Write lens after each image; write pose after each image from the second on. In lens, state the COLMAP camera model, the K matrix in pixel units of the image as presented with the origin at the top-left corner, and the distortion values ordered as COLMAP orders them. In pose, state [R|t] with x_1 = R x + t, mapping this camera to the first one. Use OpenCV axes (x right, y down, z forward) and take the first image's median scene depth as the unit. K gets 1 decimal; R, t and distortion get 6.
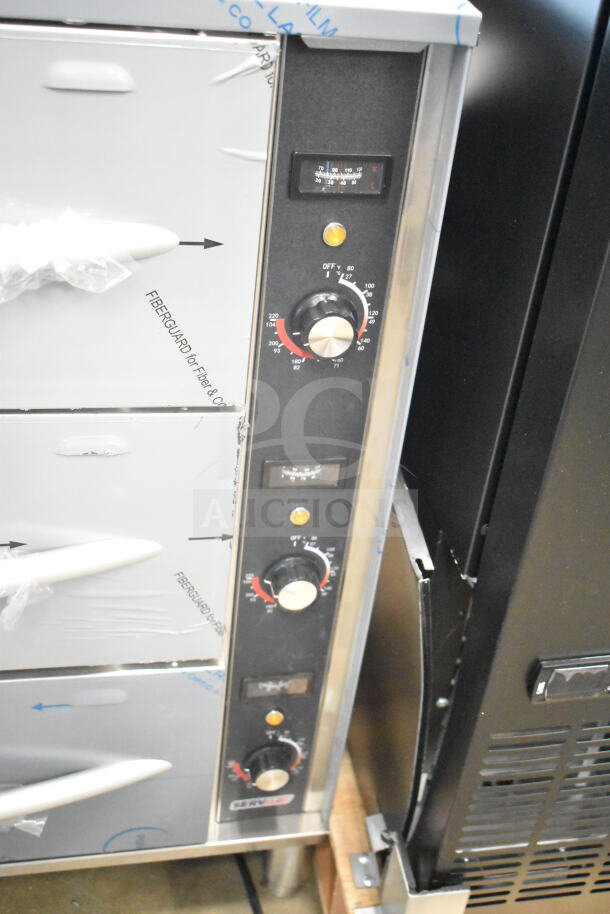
lens RADIAL K [[1108.3, 0, 305.7], [0, 1108.3, 456.0], [0, 0, 1]] dist [0.007956, 0.000000]
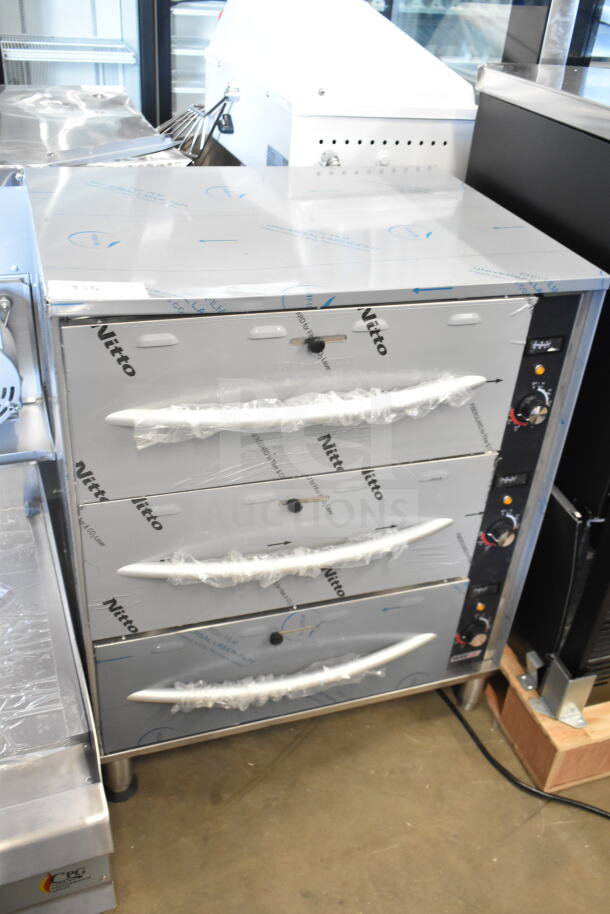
lens RADIAL K [[836.9, 0, 305.2], [0, 836.9, 458.2], [0, 0, 1]] dist [0.001230, 0.000000]
pose [[0.990589, -0.103398, 0.089681, -0.569023], [0.105813, 0.994130, -0.022585, -0.031776], [-0.086819, 0.031862, 0.995714, -0.589938]]
